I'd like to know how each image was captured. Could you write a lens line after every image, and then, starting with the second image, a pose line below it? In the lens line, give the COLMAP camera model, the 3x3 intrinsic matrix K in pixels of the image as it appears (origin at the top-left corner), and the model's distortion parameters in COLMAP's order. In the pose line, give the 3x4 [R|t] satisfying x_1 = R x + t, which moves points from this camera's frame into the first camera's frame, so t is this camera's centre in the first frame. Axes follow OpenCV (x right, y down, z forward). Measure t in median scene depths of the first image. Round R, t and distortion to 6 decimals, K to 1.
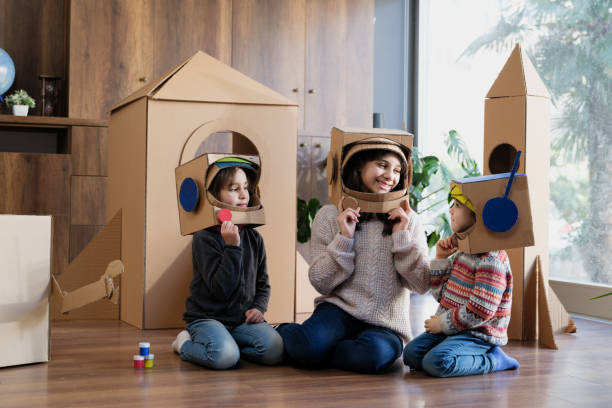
lens RADIAL K [[875.4, 0, 306.0], [0, 875.4, 204.0], [0, 0, 1]] dist [-0.004834, 0.011687]
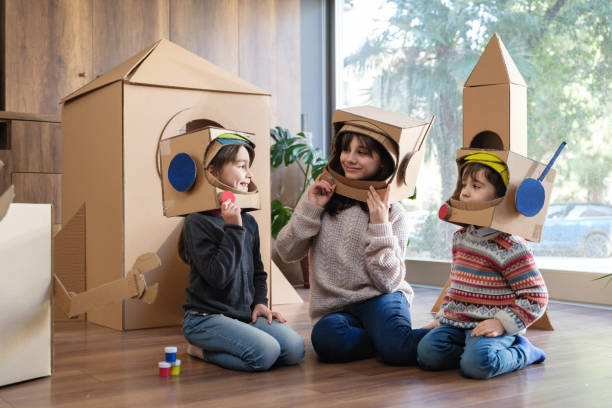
lens RADIAL K [[741.8, 0, 305.4], [0, 741.8, 213.0], [0, 0, 1]] dist [-0.005538, 0.005045]
pose [[0.980467, -0.019570, 0.195707, -0.111865], [0.018880, 0.999807, 0.005390, 0.013446], [-0.195775, -0.001589, 0.980648, 0.143081]]
